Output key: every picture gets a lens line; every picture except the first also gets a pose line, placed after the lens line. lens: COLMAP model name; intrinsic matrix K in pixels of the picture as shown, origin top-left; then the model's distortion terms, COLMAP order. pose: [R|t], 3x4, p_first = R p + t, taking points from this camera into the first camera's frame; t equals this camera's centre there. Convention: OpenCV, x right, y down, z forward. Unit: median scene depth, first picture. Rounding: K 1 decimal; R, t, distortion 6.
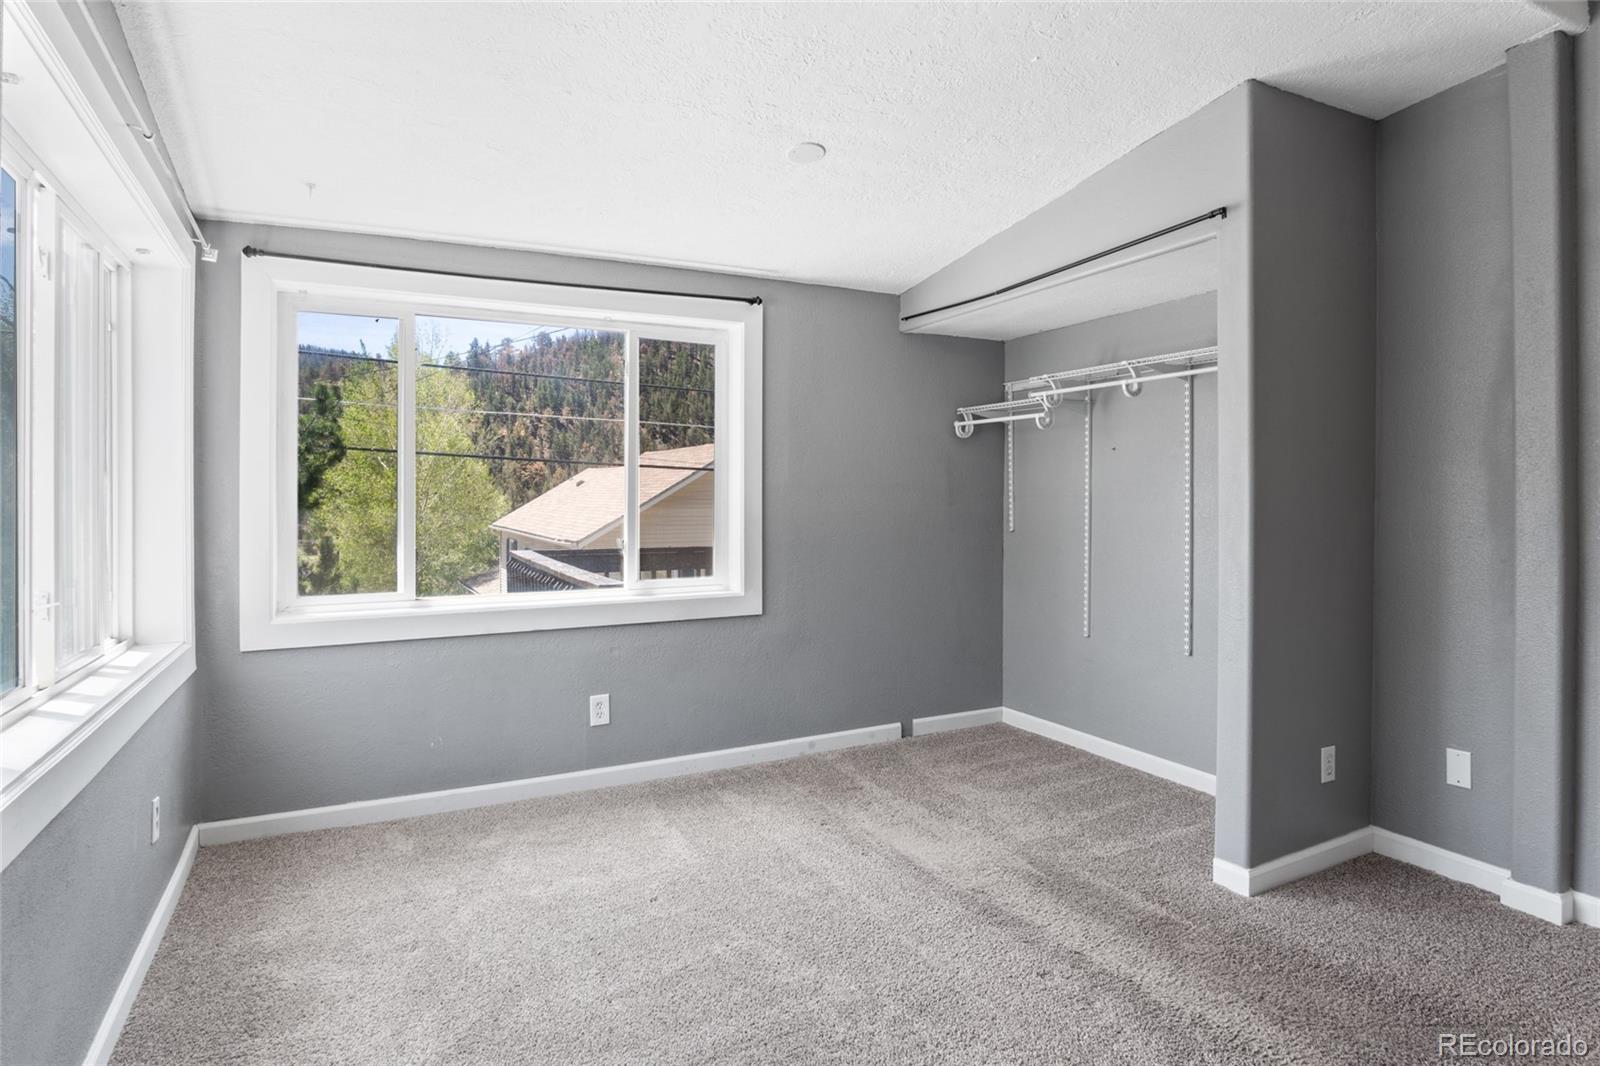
lens RADIAL K [[873.4, 0, 796.7], [0, 873.4, 502.2], [0, 0, 1]] dist [-0.030365, 0.007382]
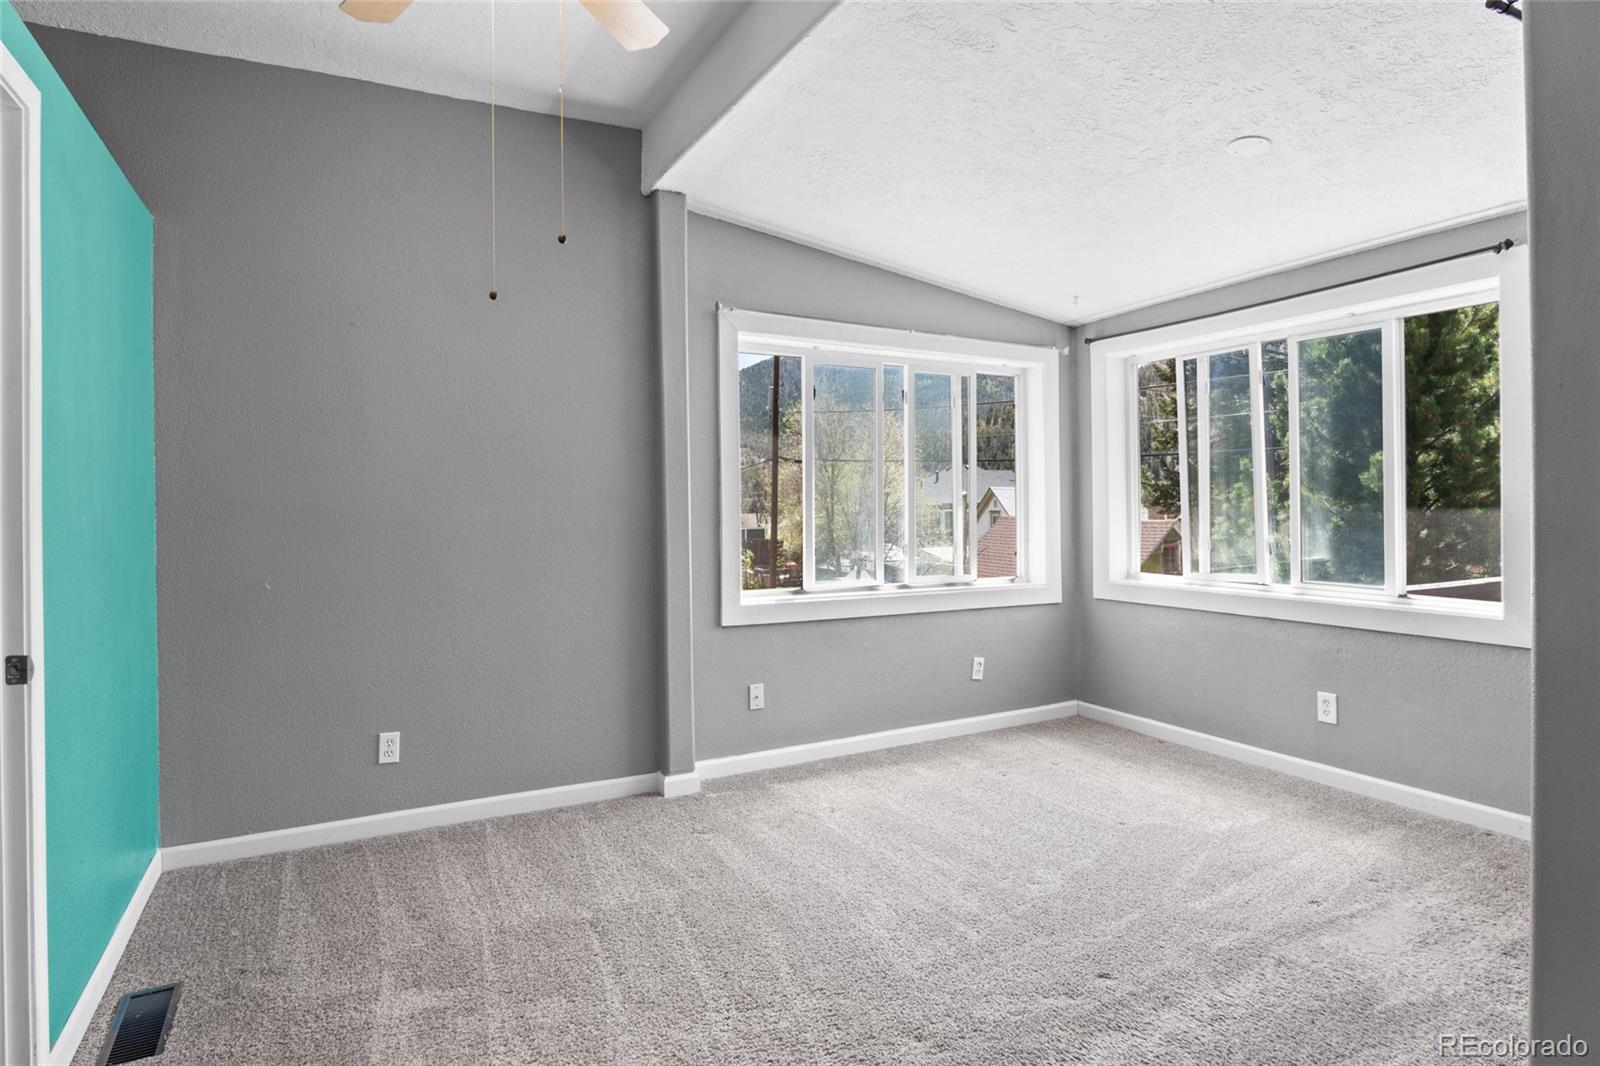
lens RADIAL K [[873.4, 0, 796.7], [0, 873.4, 502.2], [0, 0, 1]] dist [-0.030365, 0.007382]
pose [[0.003257, 0.001443, -0.999994, 0.828535], [0.002370, 0.999996, 0.001450, -0.002791], [0.999992, -0.002374, 0.003254, 0.411299]]
